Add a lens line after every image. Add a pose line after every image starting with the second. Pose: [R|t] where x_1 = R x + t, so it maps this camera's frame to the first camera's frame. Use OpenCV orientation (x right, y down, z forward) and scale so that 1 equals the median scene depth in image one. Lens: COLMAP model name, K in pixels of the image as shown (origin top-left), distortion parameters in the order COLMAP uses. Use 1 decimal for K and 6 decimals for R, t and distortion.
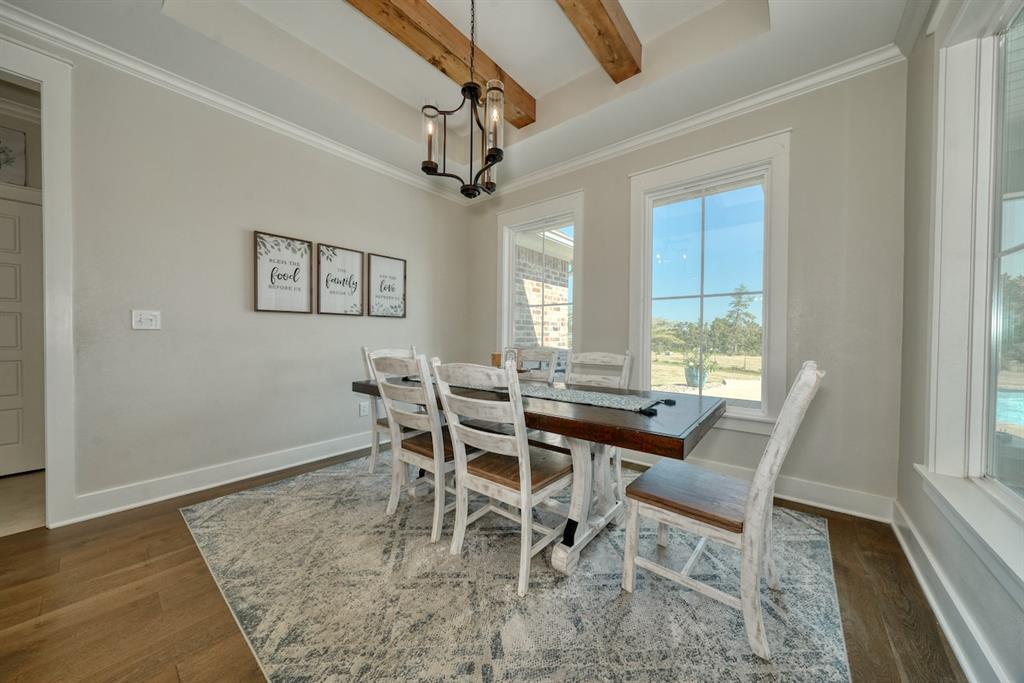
lens RADIAL K [[347.7, 0, 508.7], [0, 347.7, 344.2], [0, 0, 1]] dist [0.000082, 0.000271]
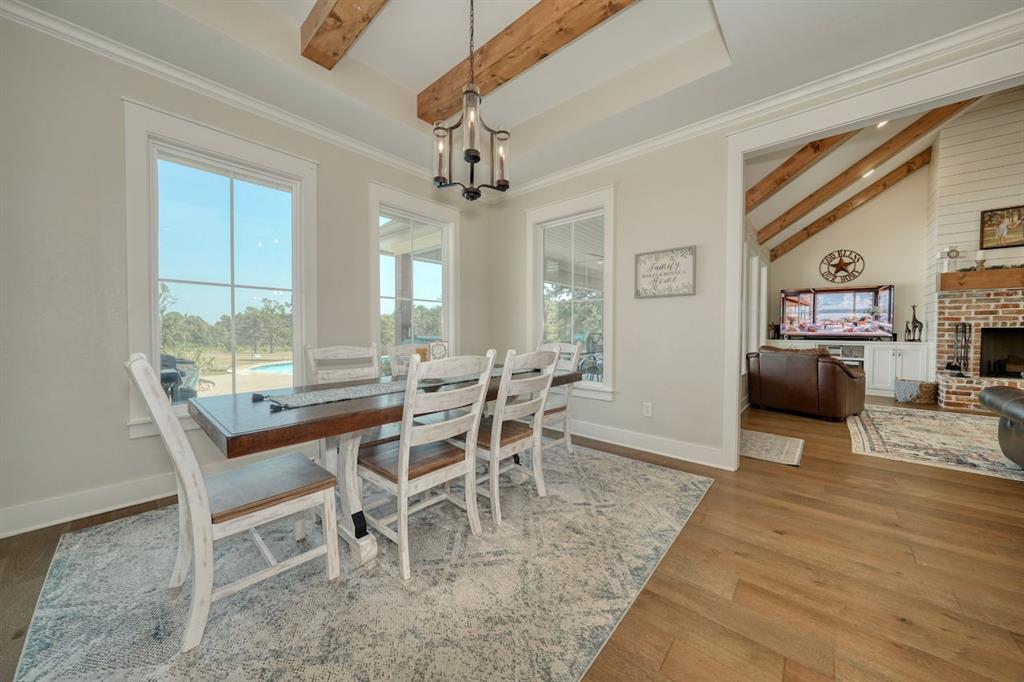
lens RADIAL K [[347.7, 0, 508.9], [0, 347.7, 333.7], [0, 0, 1]] dist [0.000082, 0.000271]
pose [[0.041955, -0.016937, 0.998976, -1.394854], [0.023529, 0.999596, 0.015959, -0.037633], [-0.998842, 0.022836, 0.042336, 0.980778]]
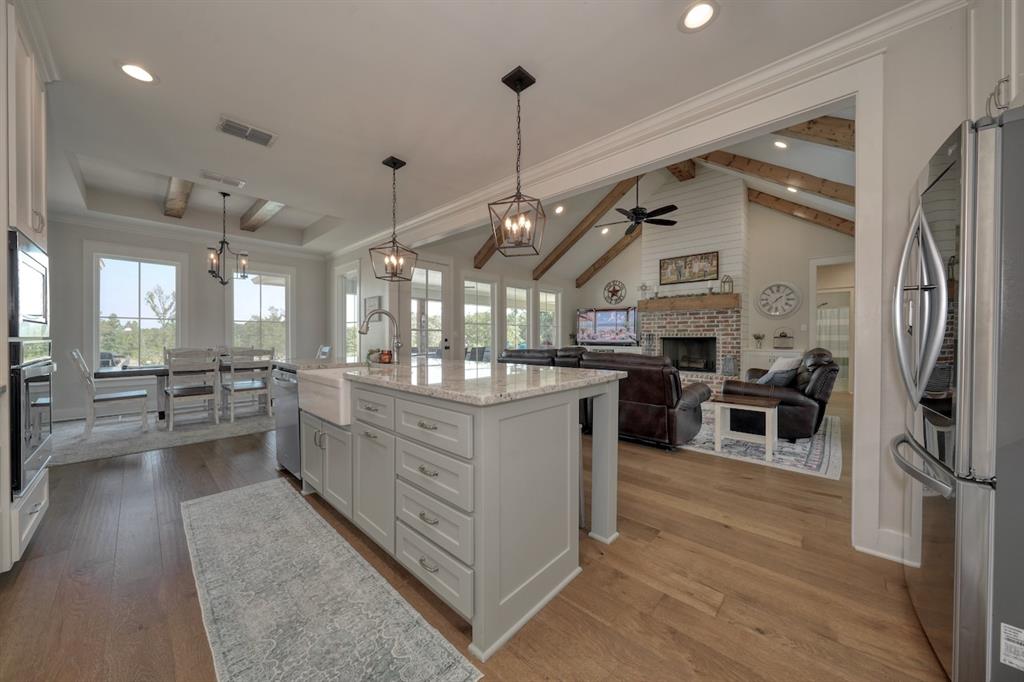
lens RADIAL K [[347.7, 0, 511.8], [0, 347.7, 338.9], [0, 0, 1]] dist [0.000082, 0.000271]
pose [[0.061949, -0.010852, 0.998020, -4.762758], [0.023068, 0.999689, 0.009438, 0.034845], [-0.997813, 0.022437, 0.062180, -4.382354]]
